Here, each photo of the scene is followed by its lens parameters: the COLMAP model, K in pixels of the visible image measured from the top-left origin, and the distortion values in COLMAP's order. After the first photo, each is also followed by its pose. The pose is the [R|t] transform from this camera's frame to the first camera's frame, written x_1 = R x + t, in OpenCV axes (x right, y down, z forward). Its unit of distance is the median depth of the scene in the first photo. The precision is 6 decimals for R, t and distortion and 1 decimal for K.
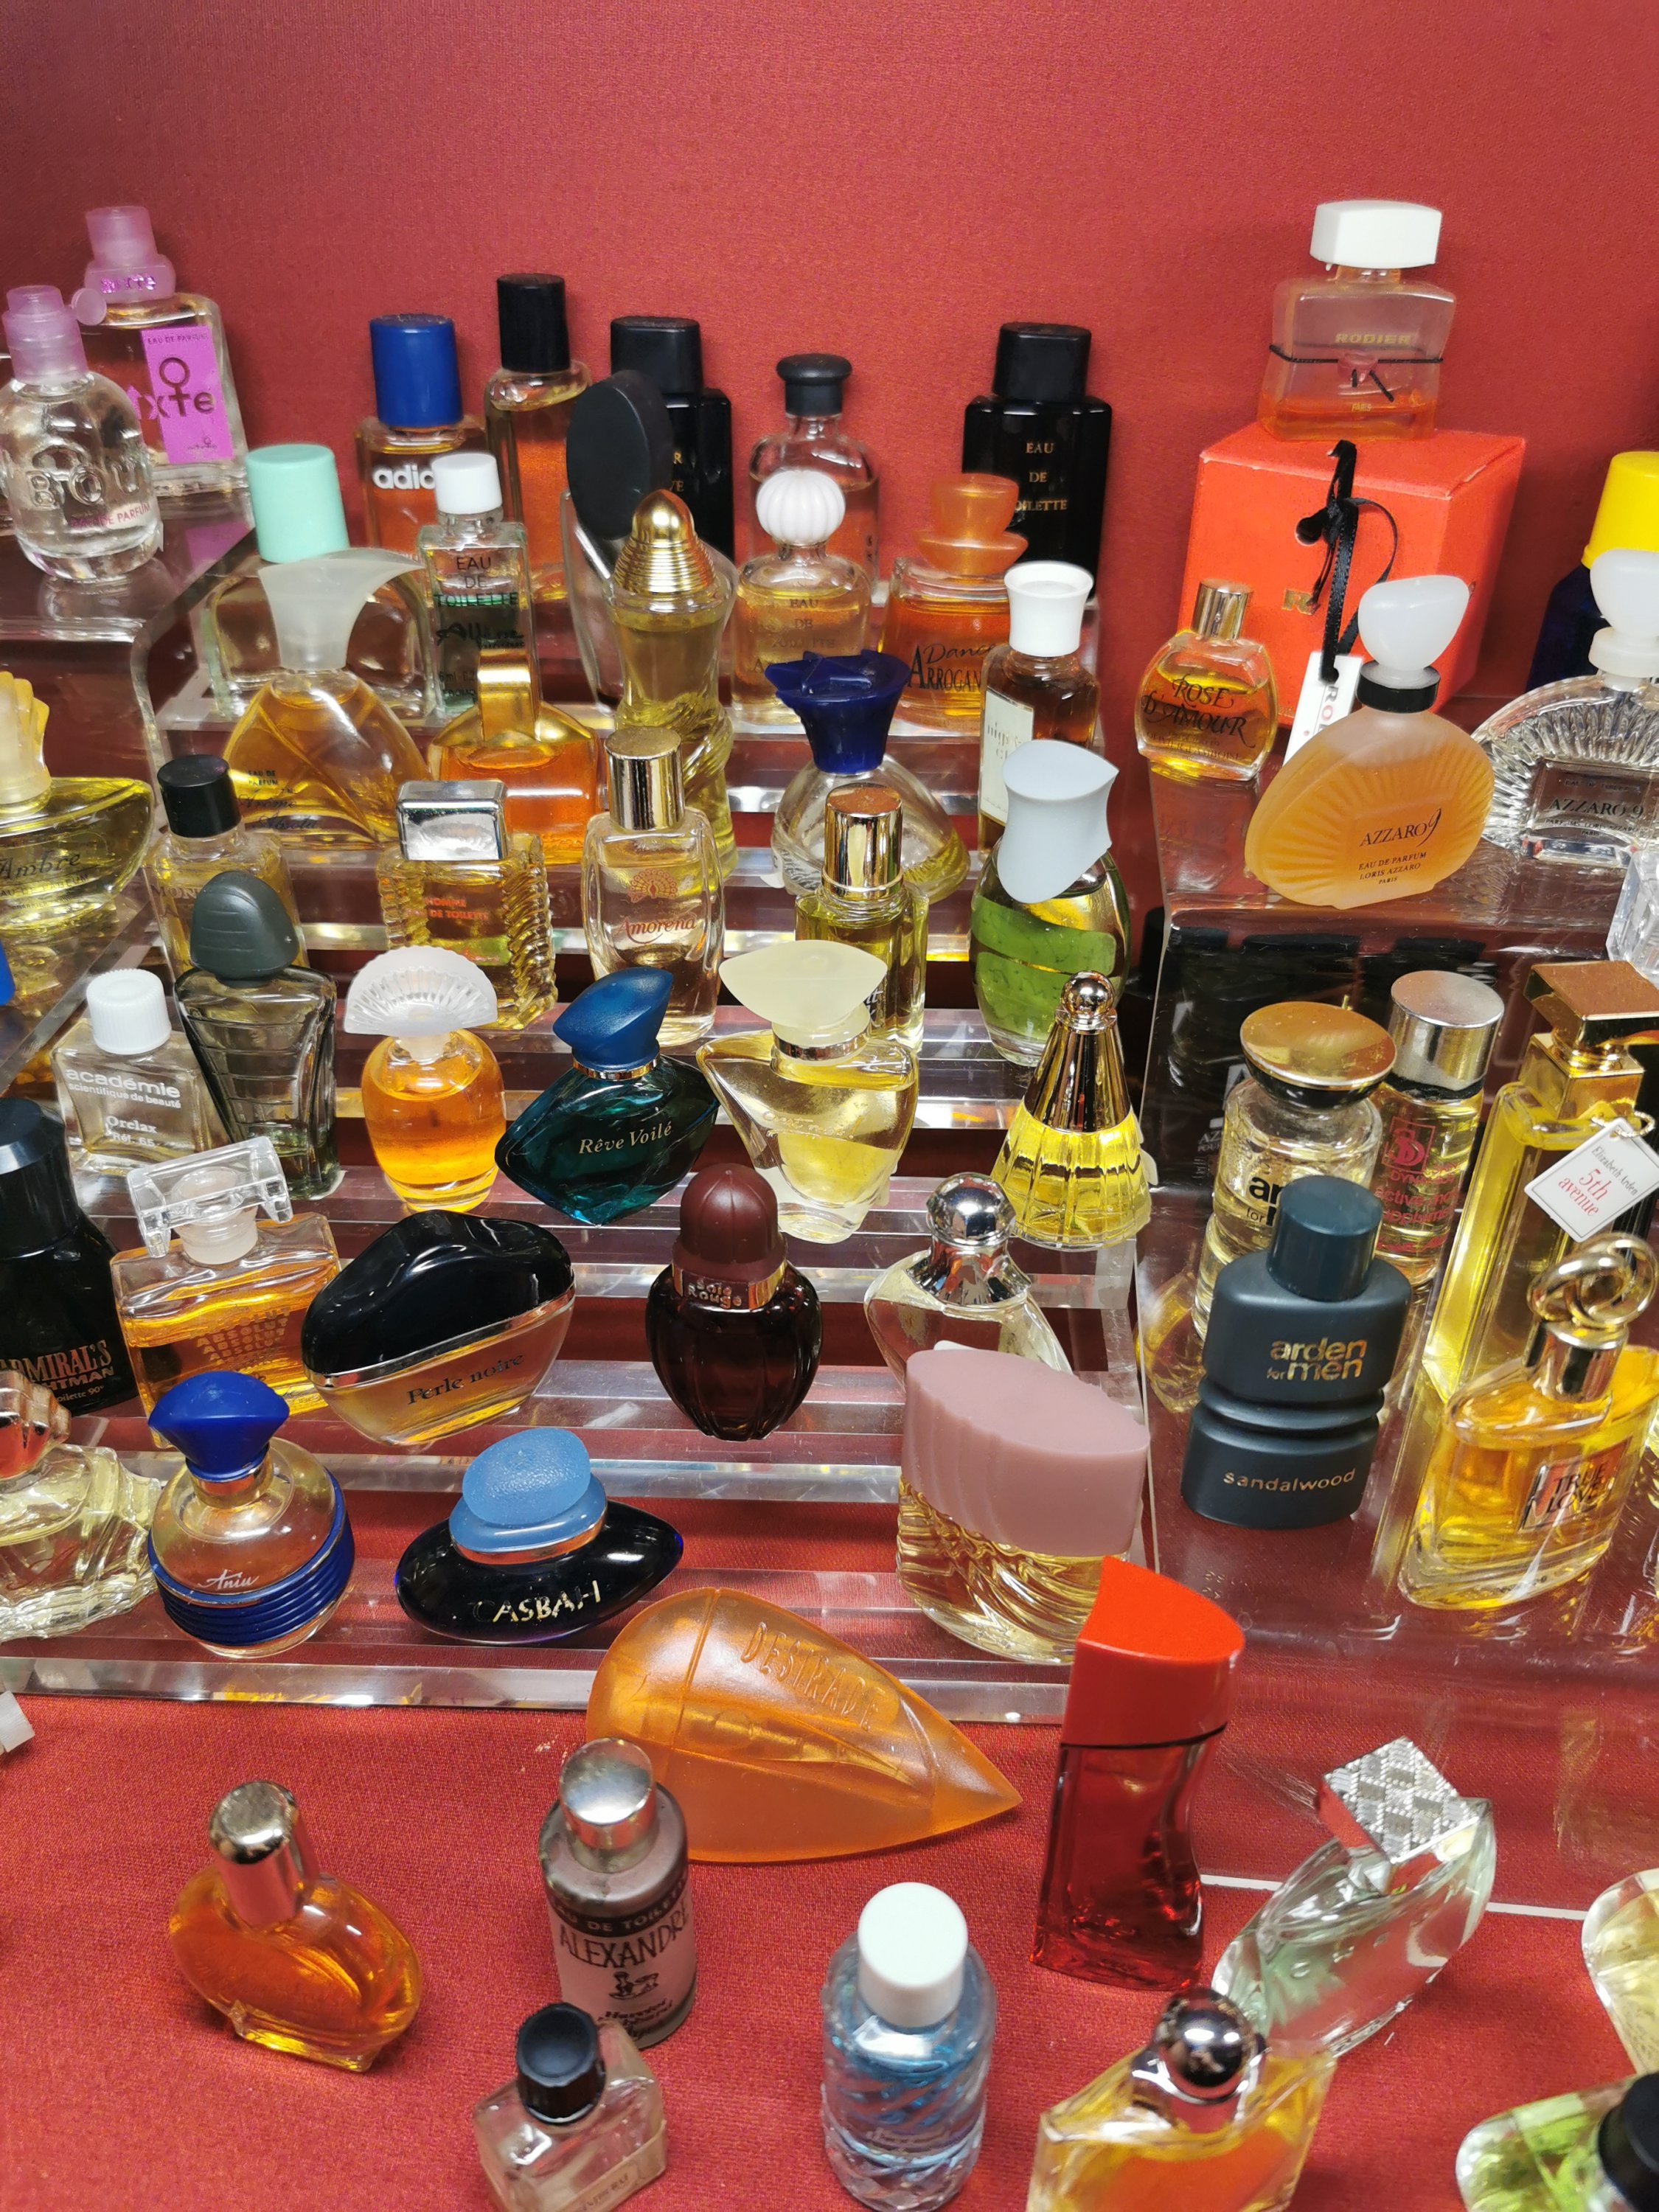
lens RADIAL K [[1769.6, 0, 826.6], [0, 1769.6, 1112.6], [0, 0, 1]] dist [0.032287, -0.072019]
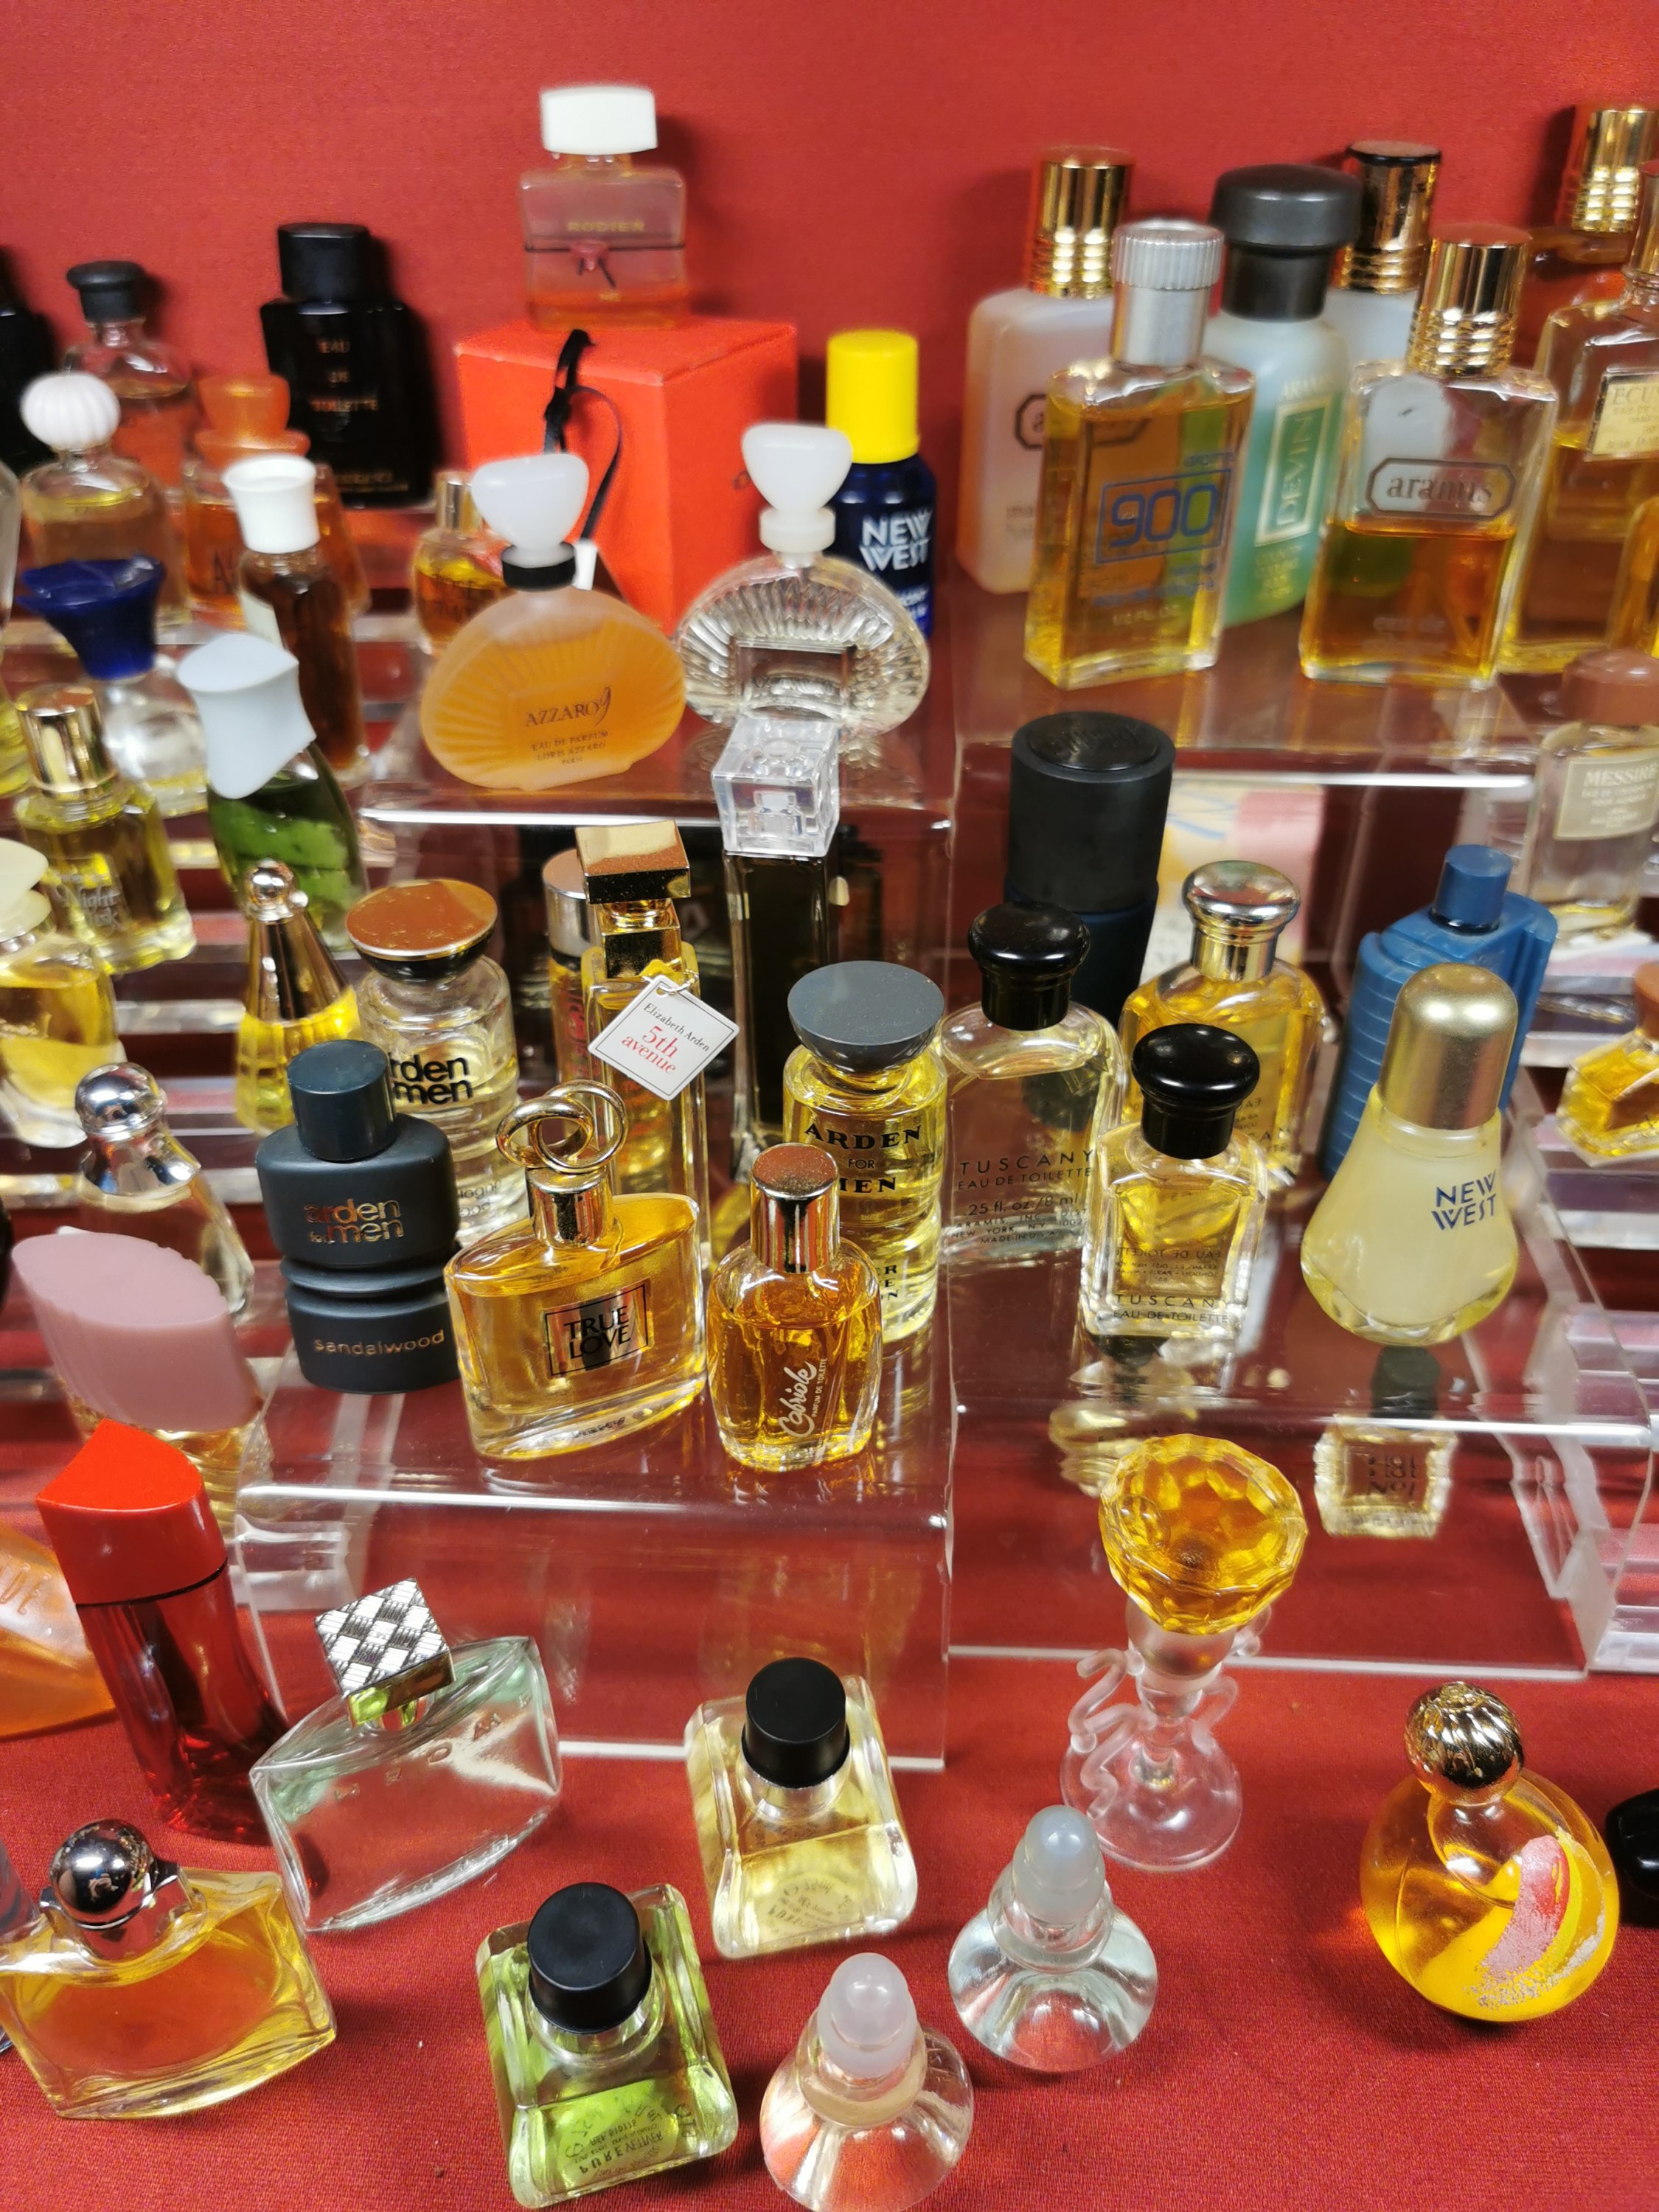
lens RADIAL K [[1769.6, 0, 827.8], [0, 1769.6, 1109.1], [0, 0, 1]] dist [0.032287, -0.072019]
pose [[0.998451, -0.041981, 0.036506, 0.392611], [0.041105, 0.998856, 0.024419, 0.046774], [-0.037489, -0.022880, 0.999035, -0.022512]]
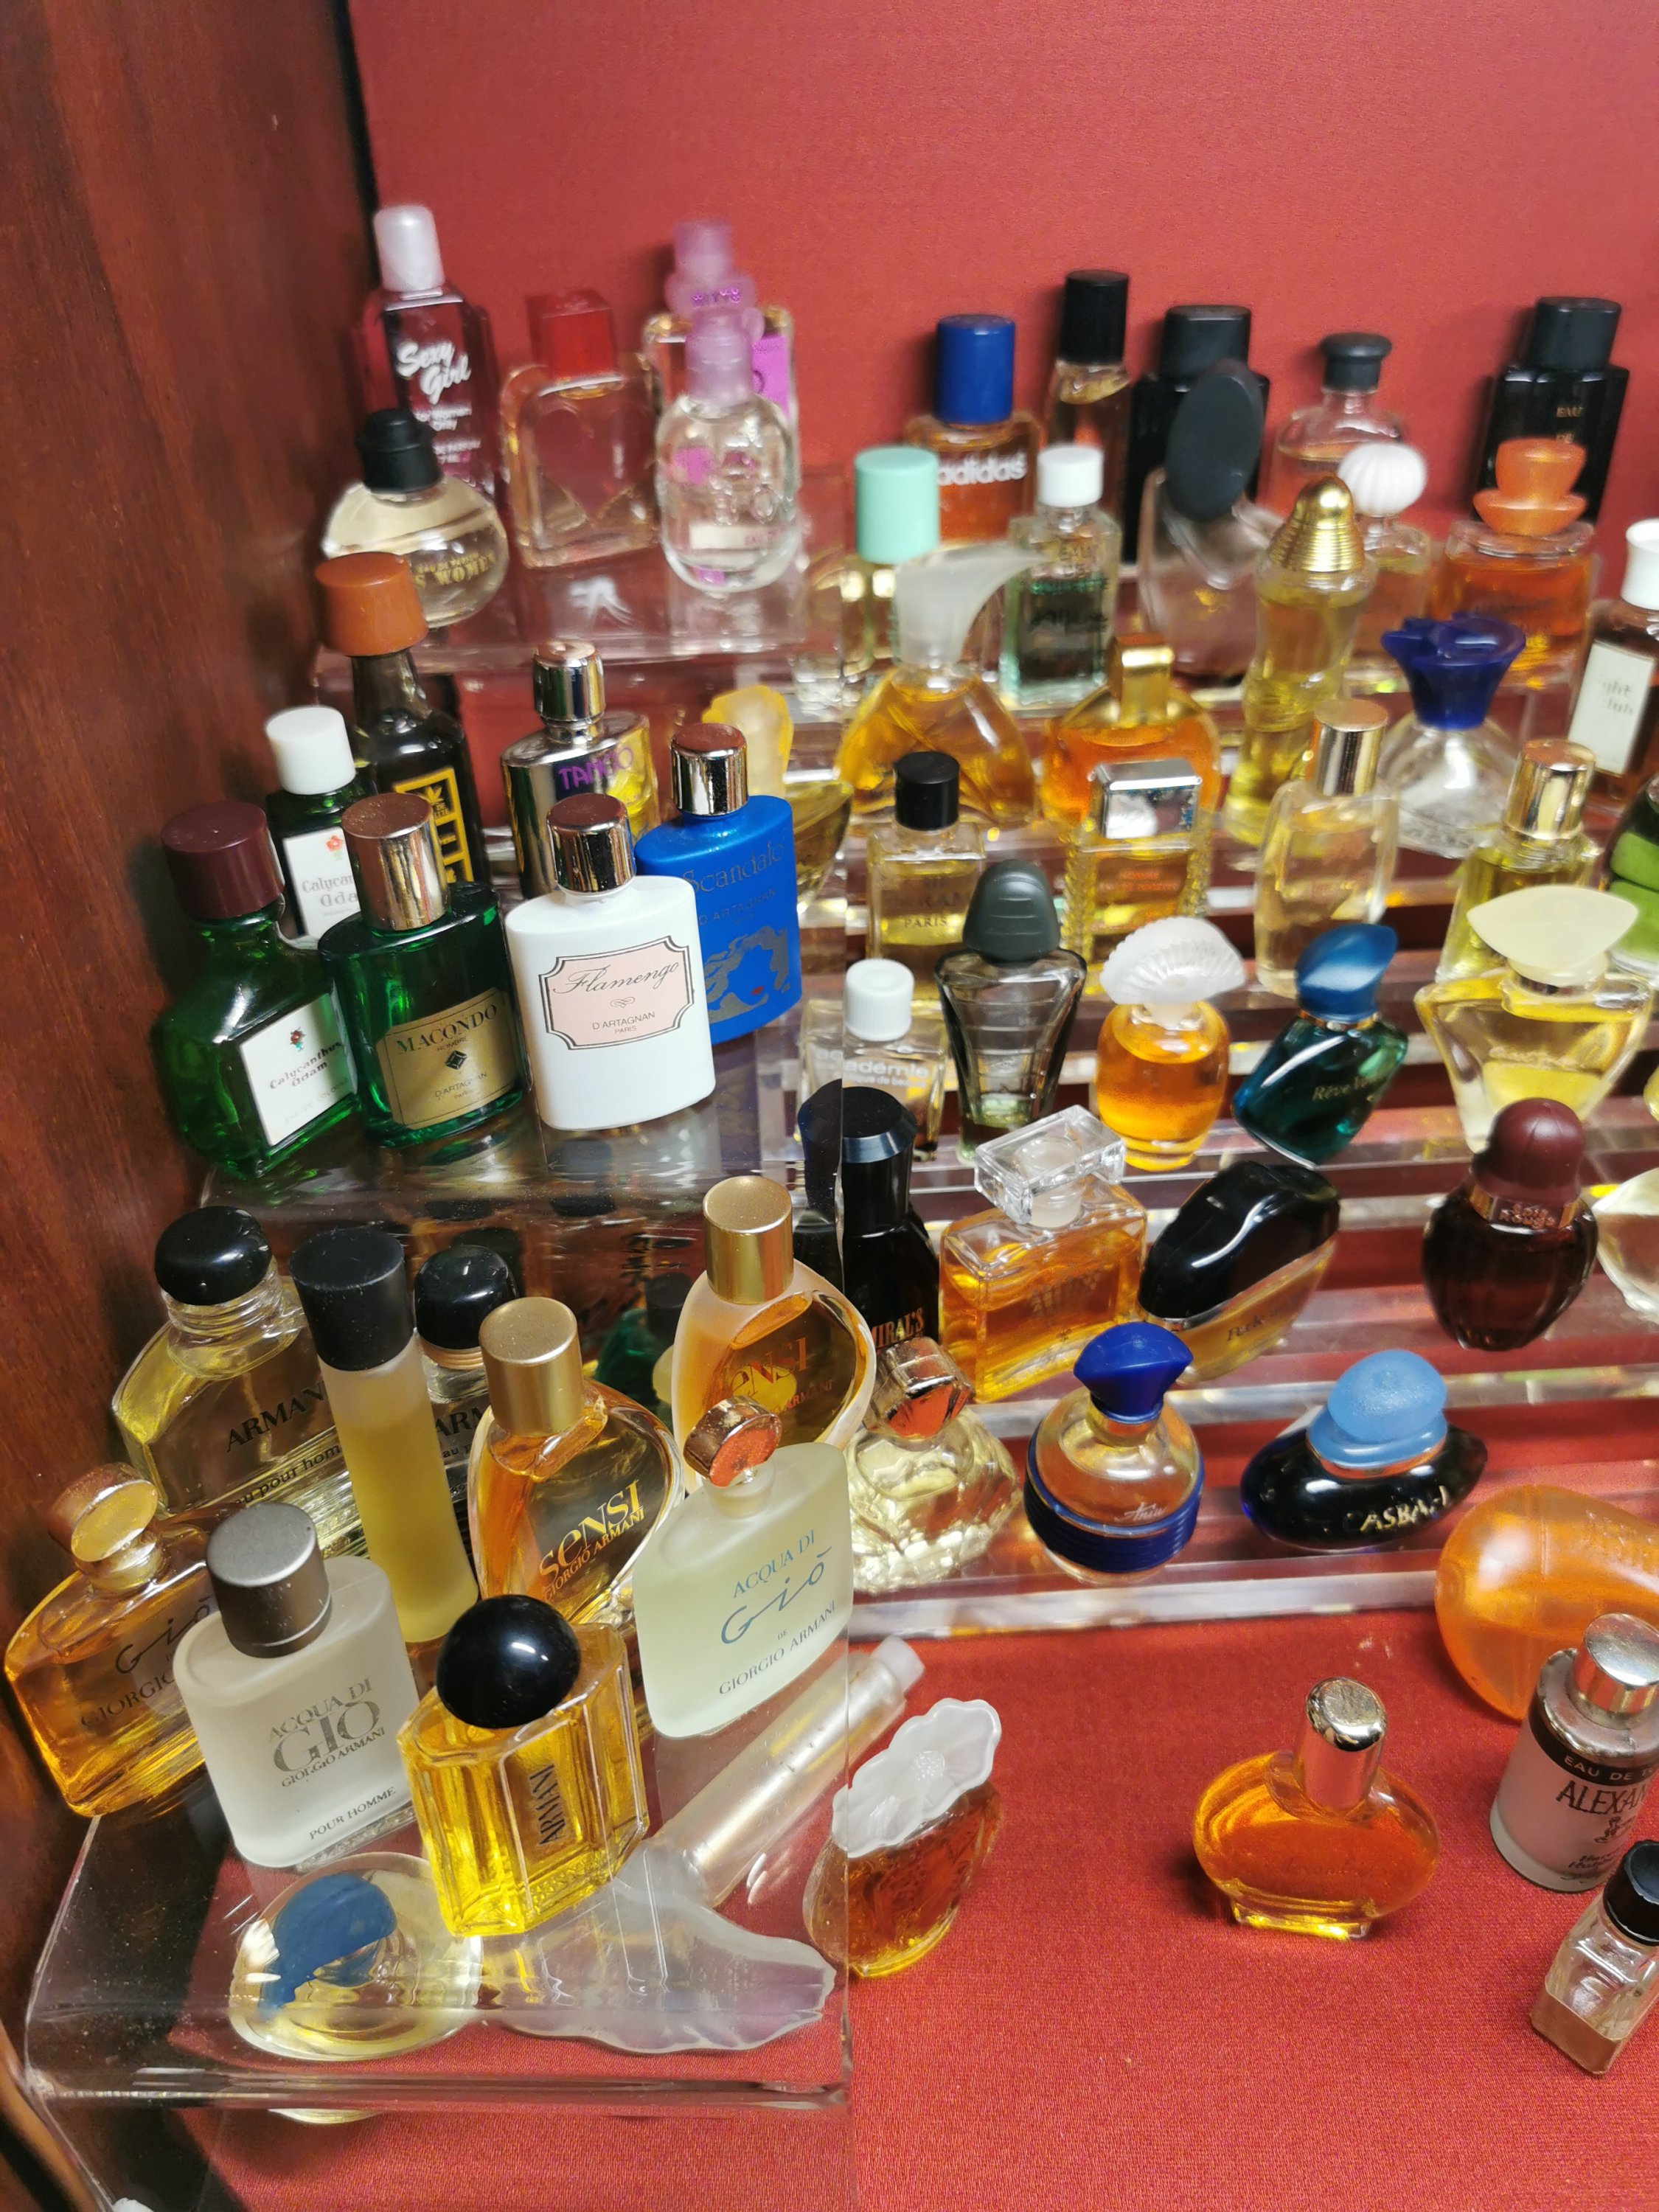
lens RADIAL K [[1769.6, 0, 828.6], [0, 1769.6, 1106.0], [0, 0, 1]] dist [0.032287, -0.072019]
pose [[0.995492, -0.077381, 0.054848, -0.475013], [0.075984, 0.996741, 0.027106, -0.024056], [-0.056766, -0.022817, 0.998127, -0.056170]]
